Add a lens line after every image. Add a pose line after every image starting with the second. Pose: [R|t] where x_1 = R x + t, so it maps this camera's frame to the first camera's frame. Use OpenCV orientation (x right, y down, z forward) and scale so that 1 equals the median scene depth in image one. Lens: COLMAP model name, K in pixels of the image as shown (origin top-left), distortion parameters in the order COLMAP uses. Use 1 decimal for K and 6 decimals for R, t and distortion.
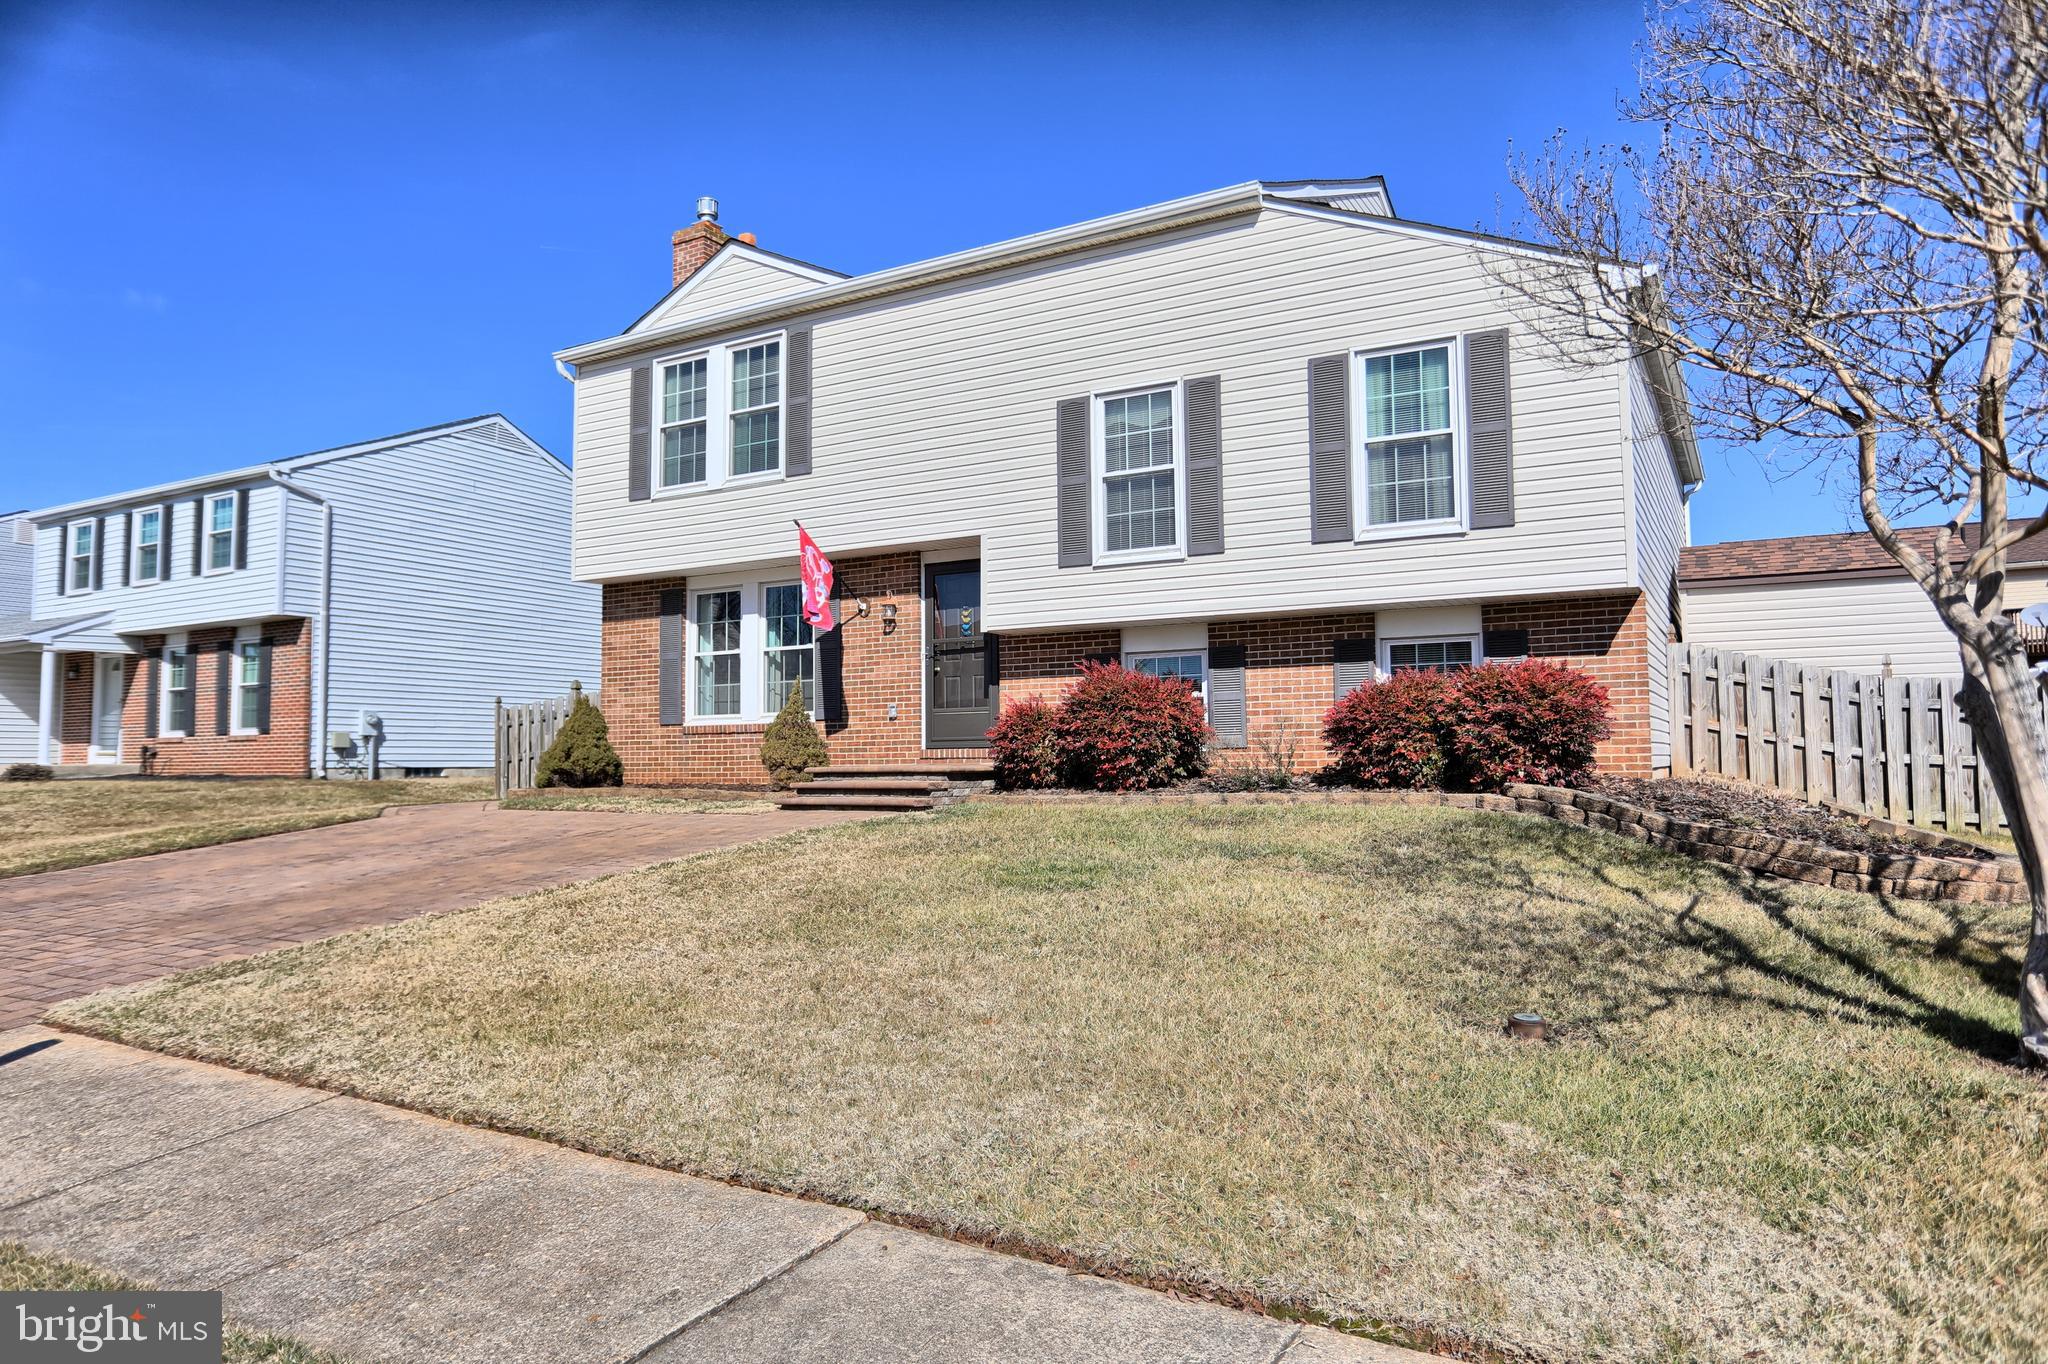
lens RADIAL K [[1272.7, 0, 1024.0], [0, 1272.7, 682.0], [0, 0, 1]] dist [-0.036686, -0.000060]
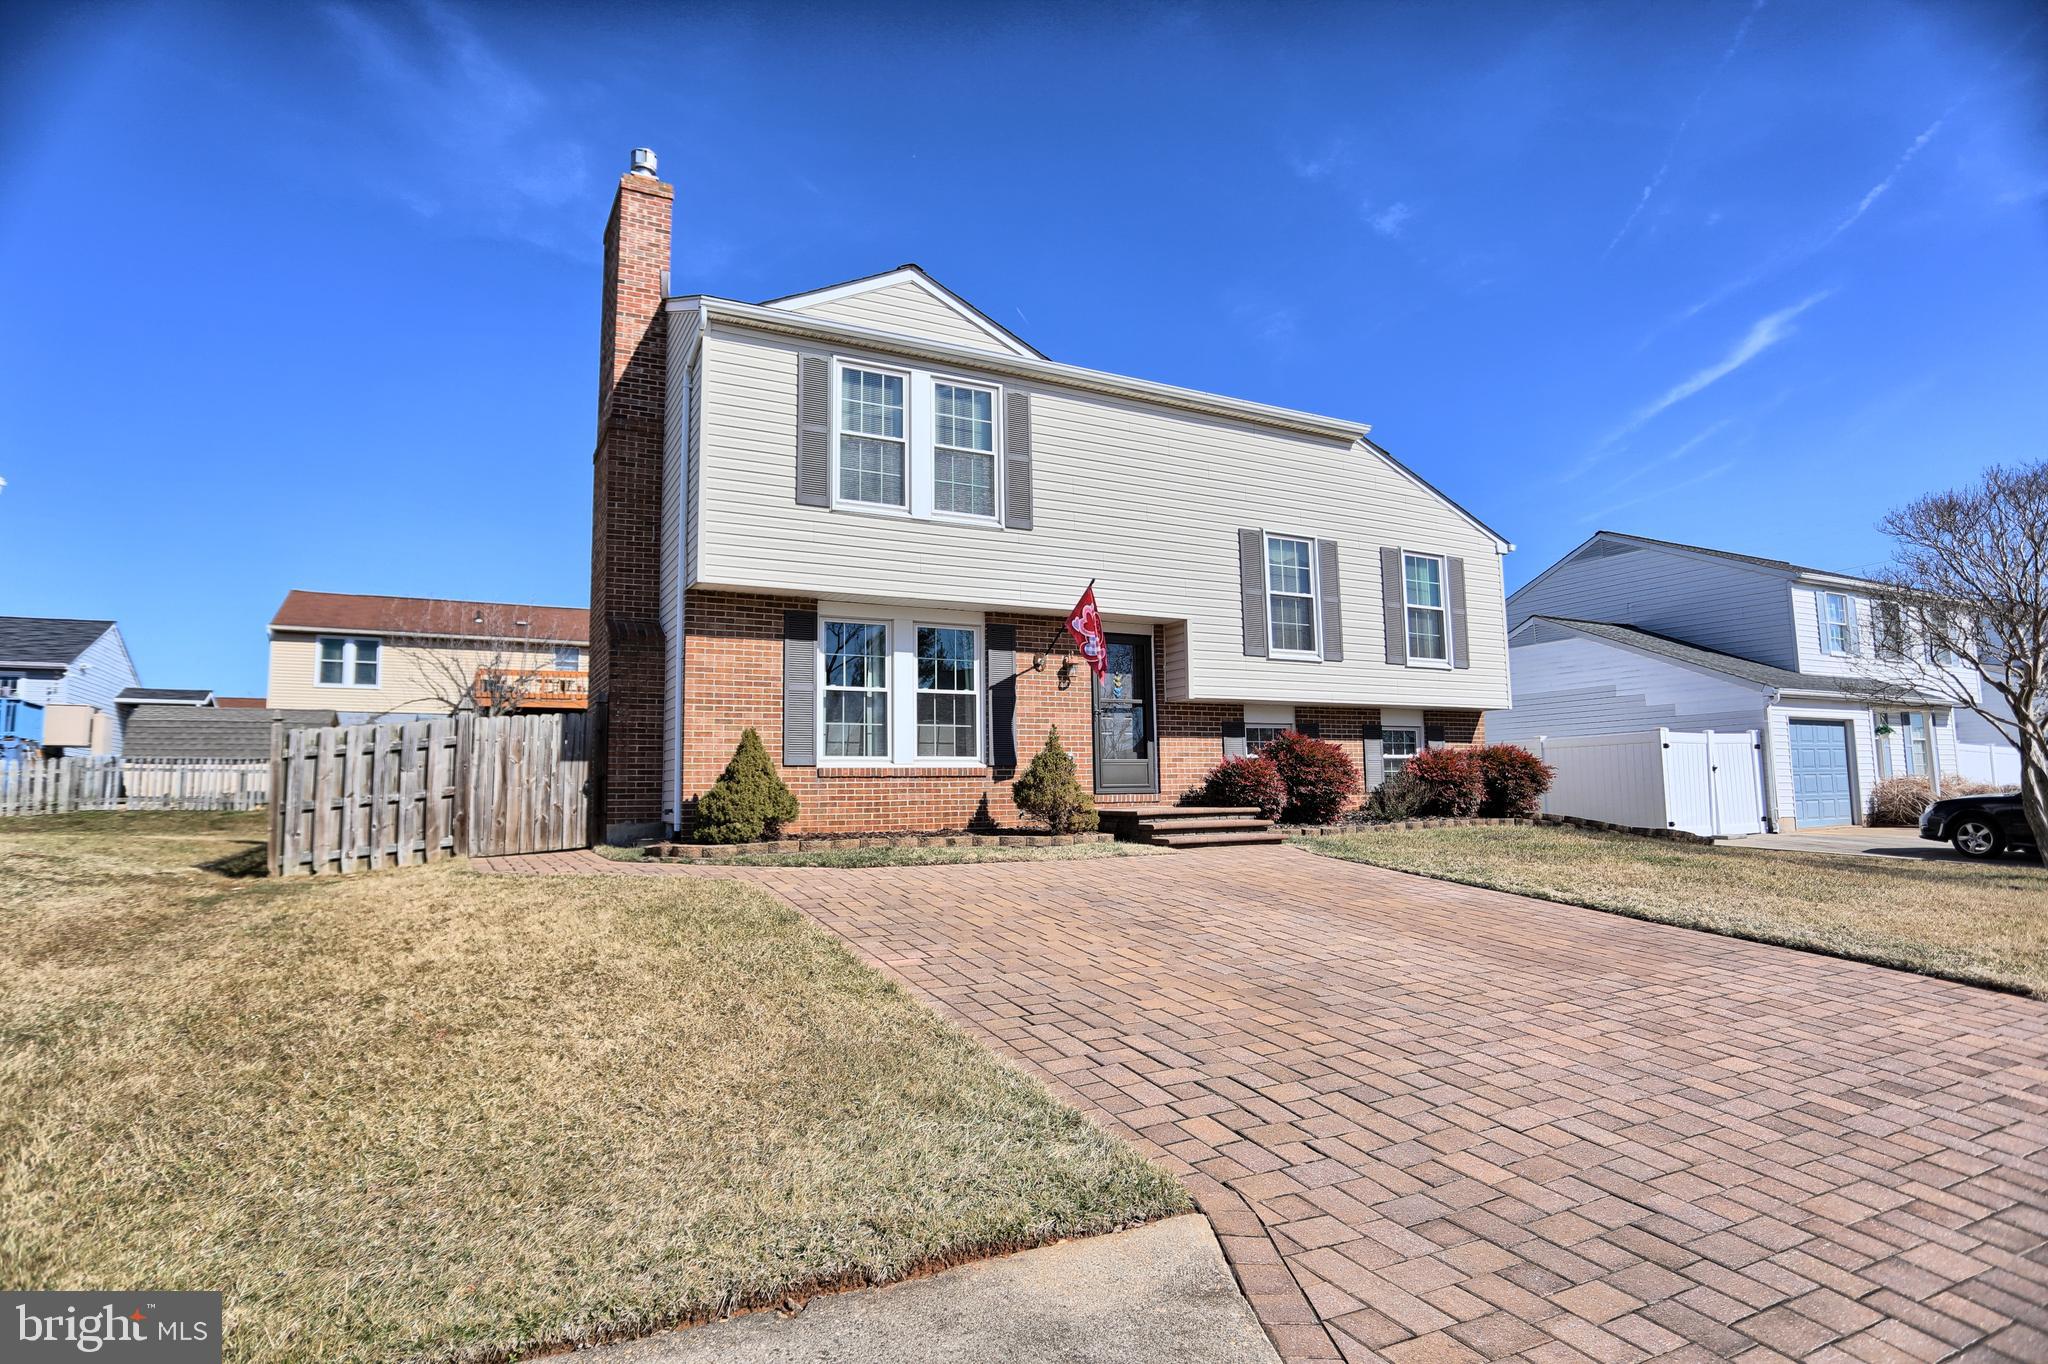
lens RADIAL K [[1098.7, 0, 1024.0], [0, 1098.7, 682.0], [0, 0, 1]] dist [-0.042556, 0.033301]
pose [[0.537961, 0.095167, 0.837581, -0.913006], [-0.039310, 0.995358, -0.087846, 0.040250], [-0.842053, 0.014333, 0.539205, 0.513280]]
